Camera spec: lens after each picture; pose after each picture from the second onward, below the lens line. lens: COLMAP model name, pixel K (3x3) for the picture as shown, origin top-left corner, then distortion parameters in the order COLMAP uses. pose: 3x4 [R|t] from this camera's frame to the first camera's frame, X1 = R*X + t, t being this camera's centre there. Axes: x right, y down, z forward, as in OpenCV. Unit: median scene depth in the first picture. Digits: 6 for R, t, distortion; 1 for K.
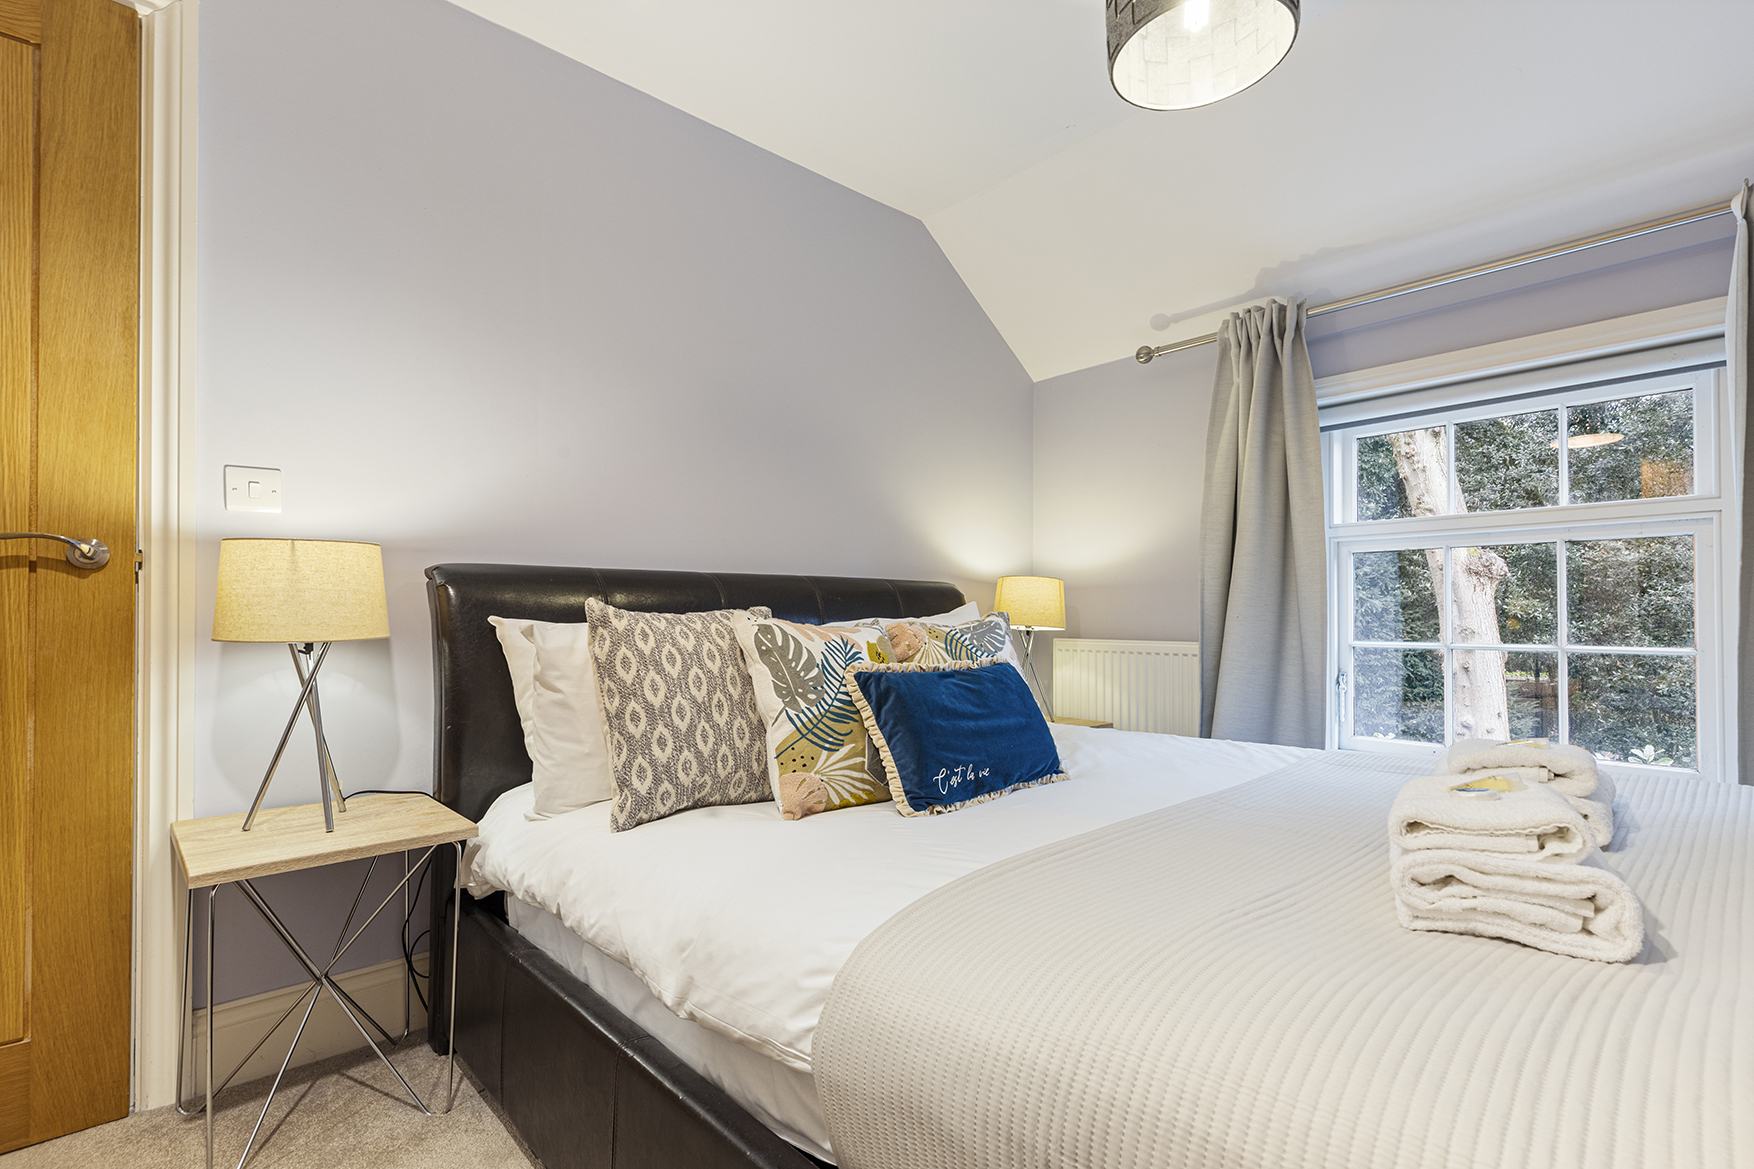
lens RADIAL K [[808.5, 0, 878.5], [0, 808.5, 607.7], [0, 0, 1]] dist [0.003276, 0.000042]
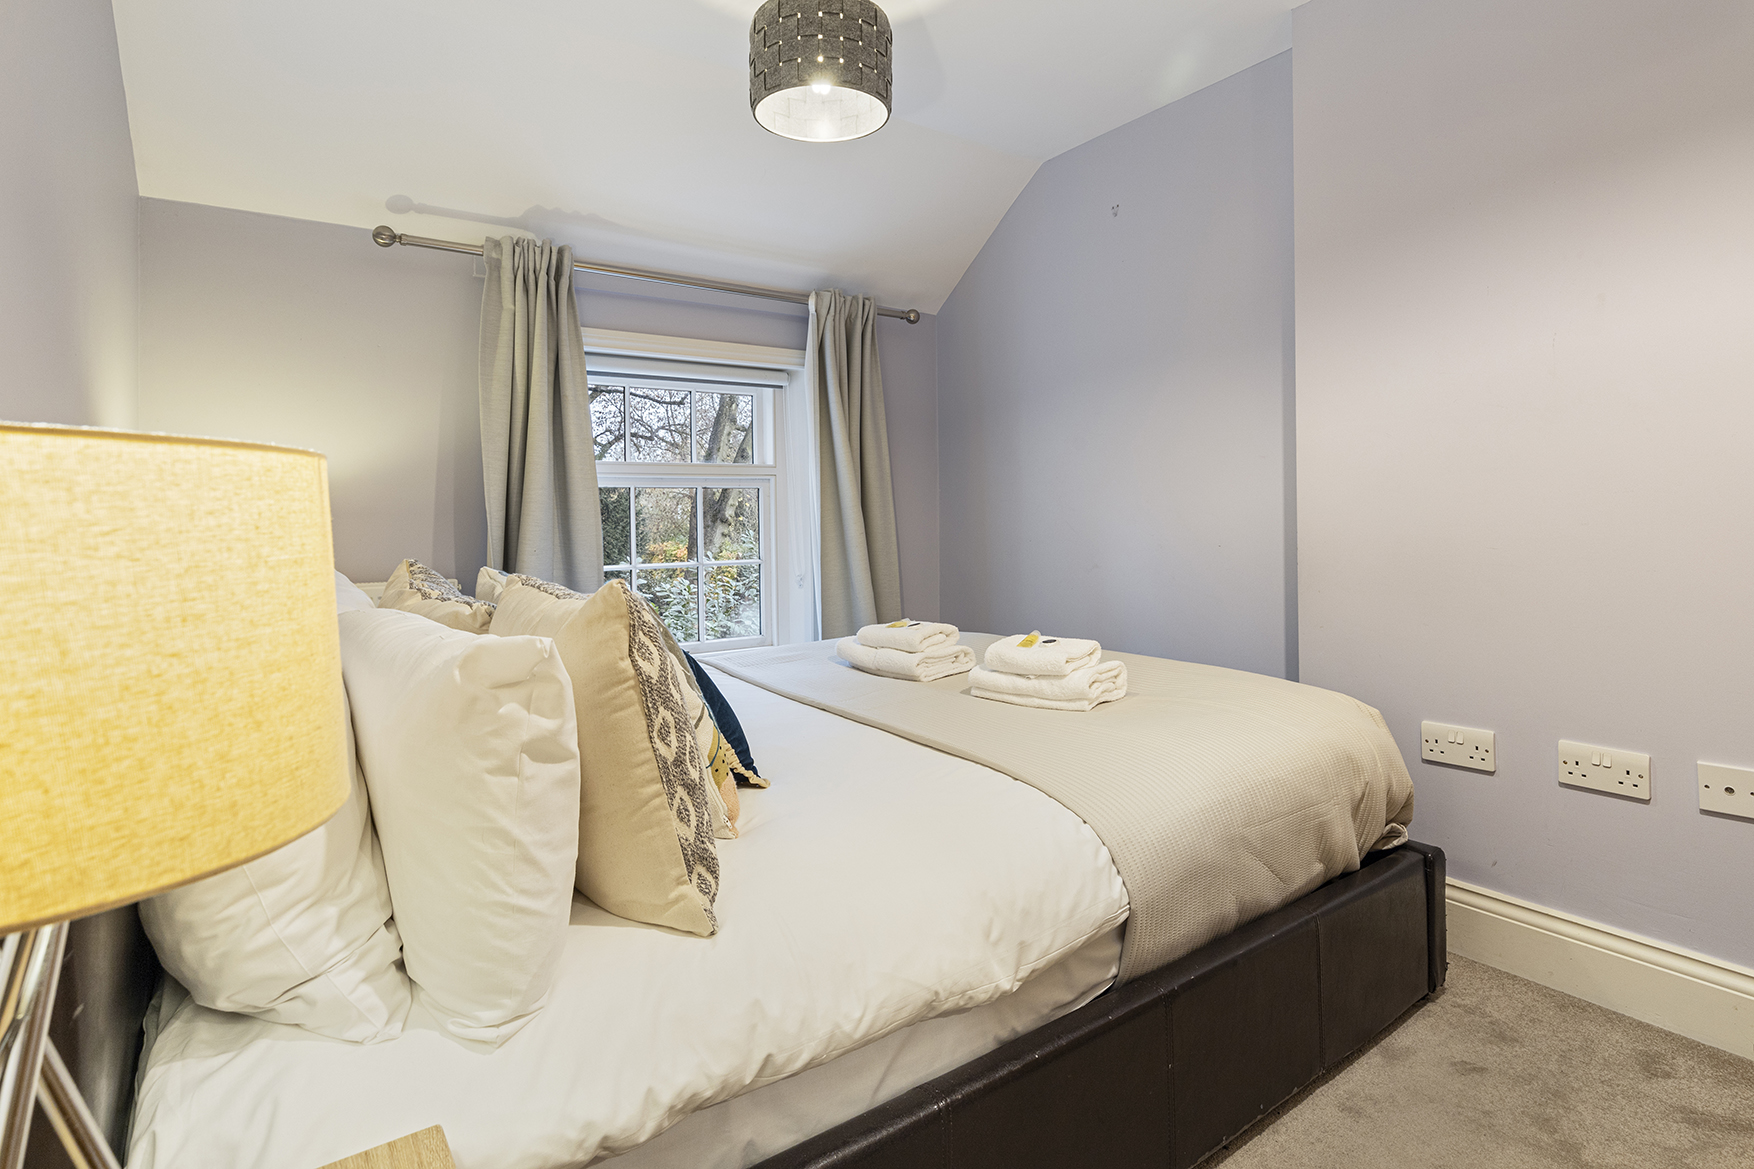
lens RADIAL K [[892.8, 0, 879.4], [0, 892.8, 511.4], [0, 0, 1]] dist [-0.000530, -0.000400]
pose [[0.133090, 0.000174, 0.991104, -0.954573], [0.001202, 0.999999, -0.000337, -0.059932], [-0.991103, 0.001236, 0.133090, 0.715813]]
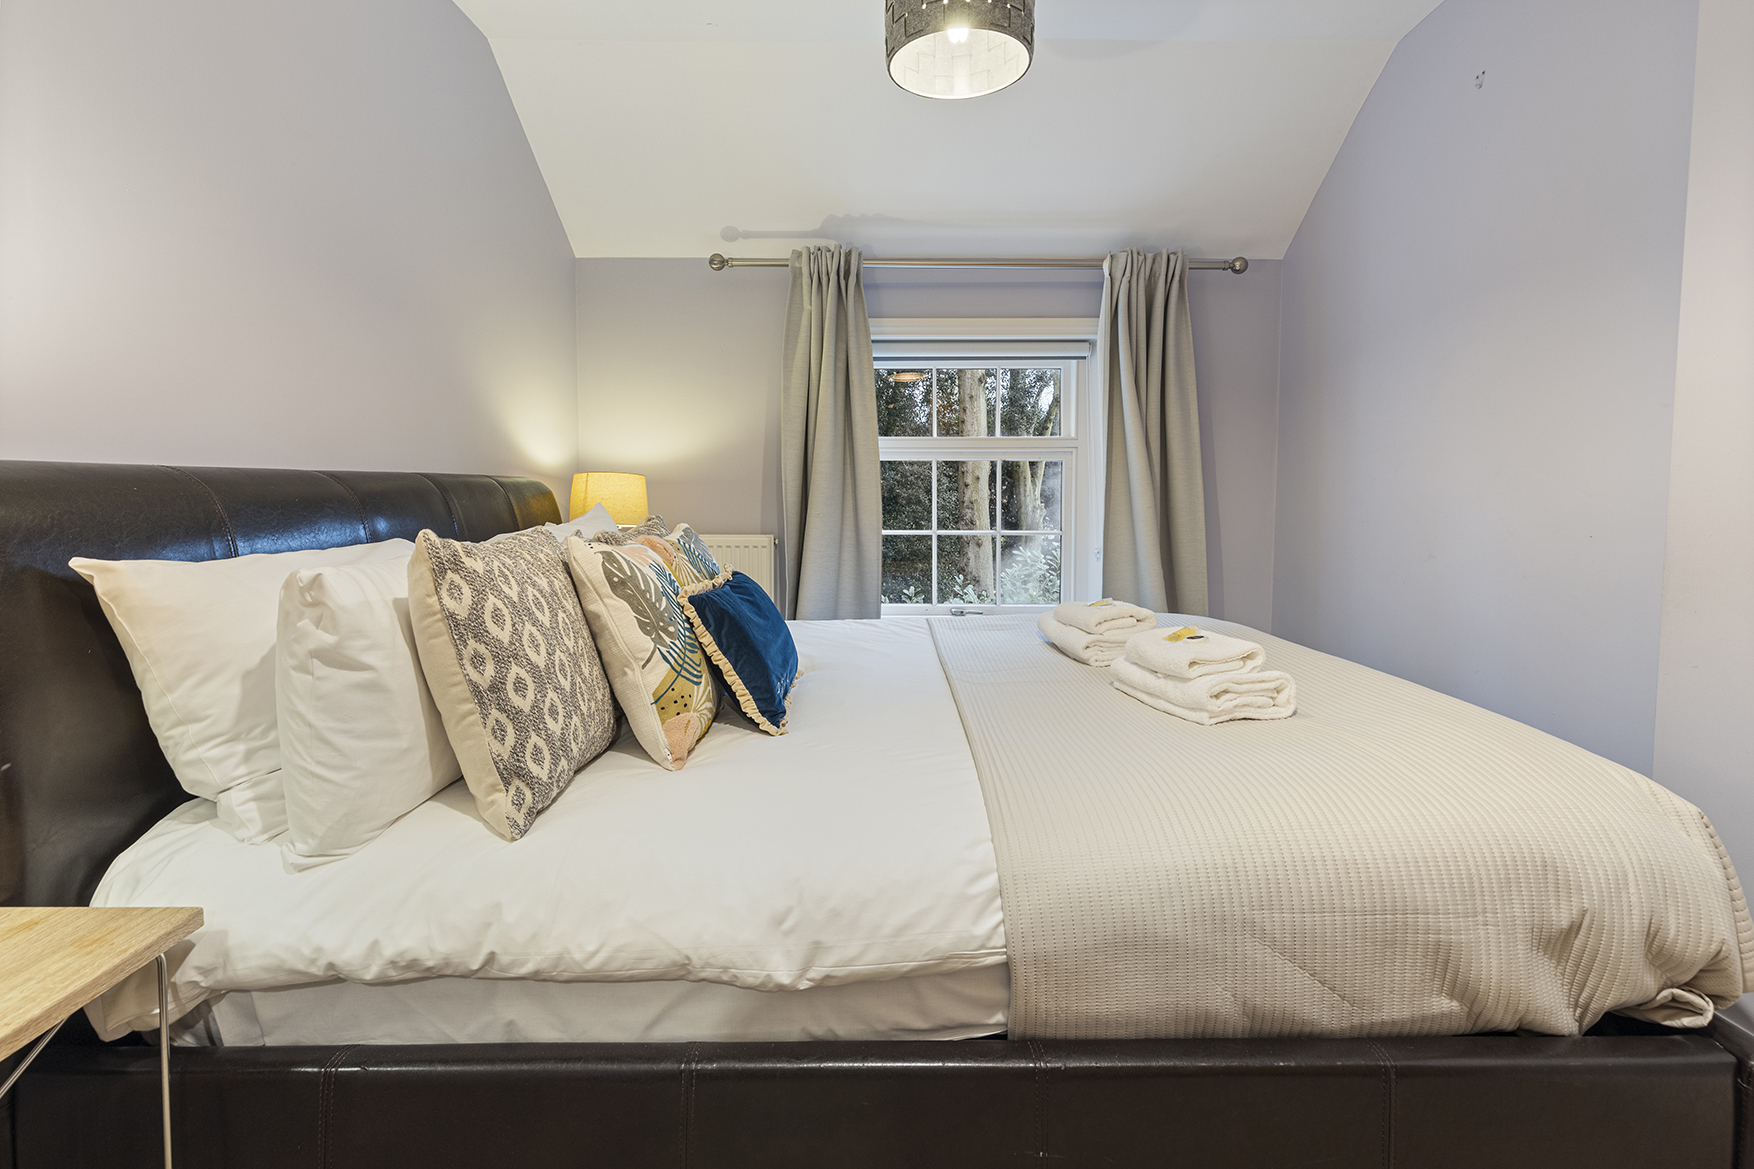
lens RADIAL K [[811.7, 0, 876.3], [0, 811.7, 539.5], [0, 0, 1]] dist [0.003792, -0.000029]
pose [[0.676447, -0.043742, 0.735191, -0.600993], [-0.009293, 0.997648, 0.067908, -0.054568], [-0.736433, -0.052768, 0.674450, 0.231733]]
